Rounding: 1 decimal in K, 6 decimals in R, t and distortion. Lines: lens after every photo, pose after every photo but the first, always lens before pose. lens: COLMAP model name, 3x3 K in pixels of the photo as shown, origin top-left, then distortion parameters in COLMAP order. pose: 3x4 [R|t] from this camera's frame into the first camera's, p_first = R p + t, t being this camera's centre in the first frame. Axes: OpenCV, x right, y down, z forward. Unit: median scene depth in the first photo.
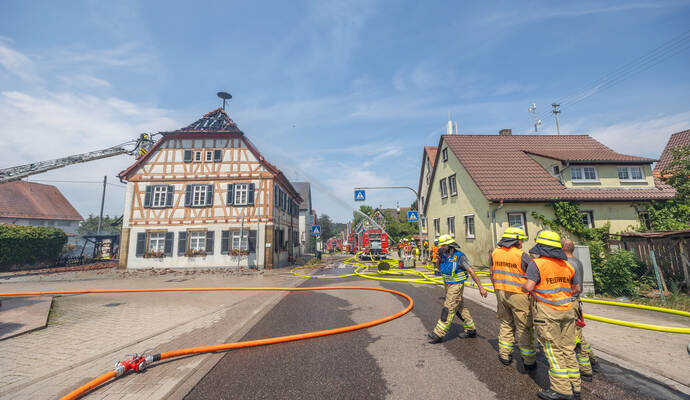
lens RADIAL K [[270.7, 0, 342.3], [0, 270.7, 190.1], [0, 0, 1]] dist [-0.001756, -0.000093]
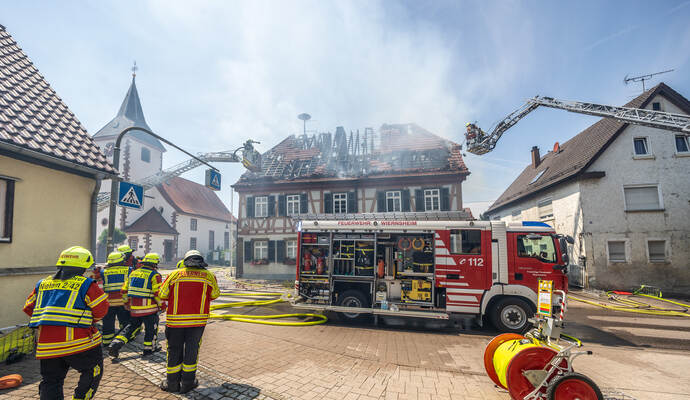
lens RADIAL K [[267.1, 0, 344.6], [0, 267.1, 231.8], [0, 0, 1]] dist [-0.002192, -0.000051]
pose [[-0.194243, -0.061492, -0.979024, 0.678901], [0.173852, 0.980076, -0.096051, 0.278677], [0.965425, -0.188863, -0.179682, 1.585133]]
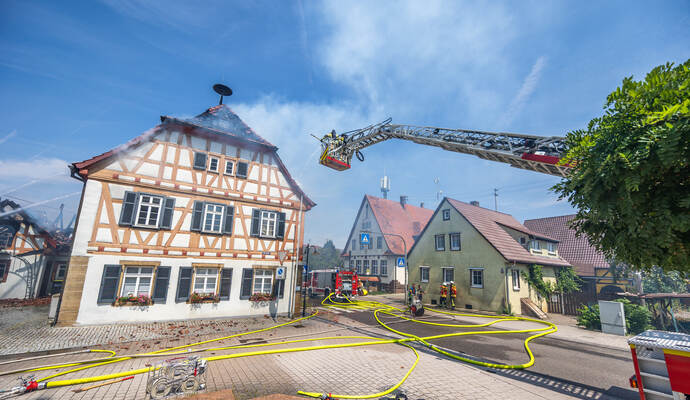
lens RADIAL K [[274.2, 0, 342.3], [0, 274.2, 216.2], [0, 0, 1]] dist [-0.001169, -0.000090]
pose [[0.857311, 0.147955, 0.493079, -0.595611], [-0.135209, 0.988898, -0.061647, 0.012794], [-0.496726, -0.013818, 0.867798, 0.183986]]
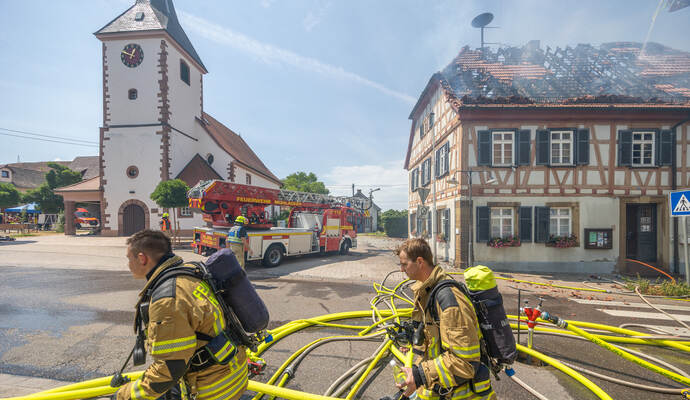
lens RADIAL K [[261.7, 0, 343.1], [0, 261.7, 223.0], [0, 0, 1]] dist [-0.004912, -0.000344]
pose [[-0.063272, 0.026711, -0.997639, 0.355370], [0.161653, 0.986715, 0.016166, 0.126965], [0.984817, -0.160248, -0.066749, 0.760284]]
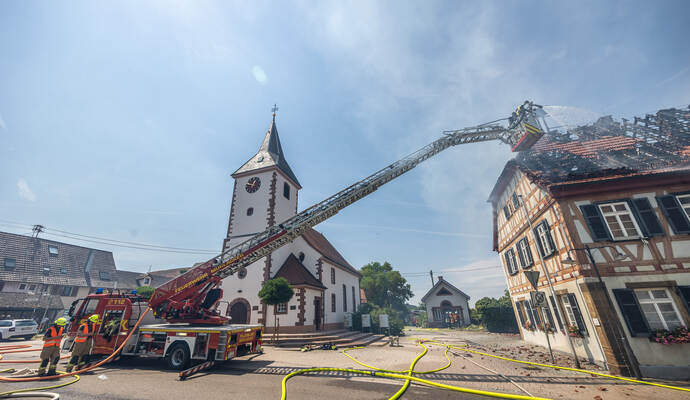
lens RADIAL K [[261.0, 0, 344.7], [0, 261.0, 204.4], [0, 0, 1]] dist [-0.002350, -0.000304]
pose [[-0.318909, -0.345992, -0.882376, 0.398849], [0.185001, 0.890355, -0.415984, 0.116835], [0.929555, -0.295901, -0.219934, 0.708441]]
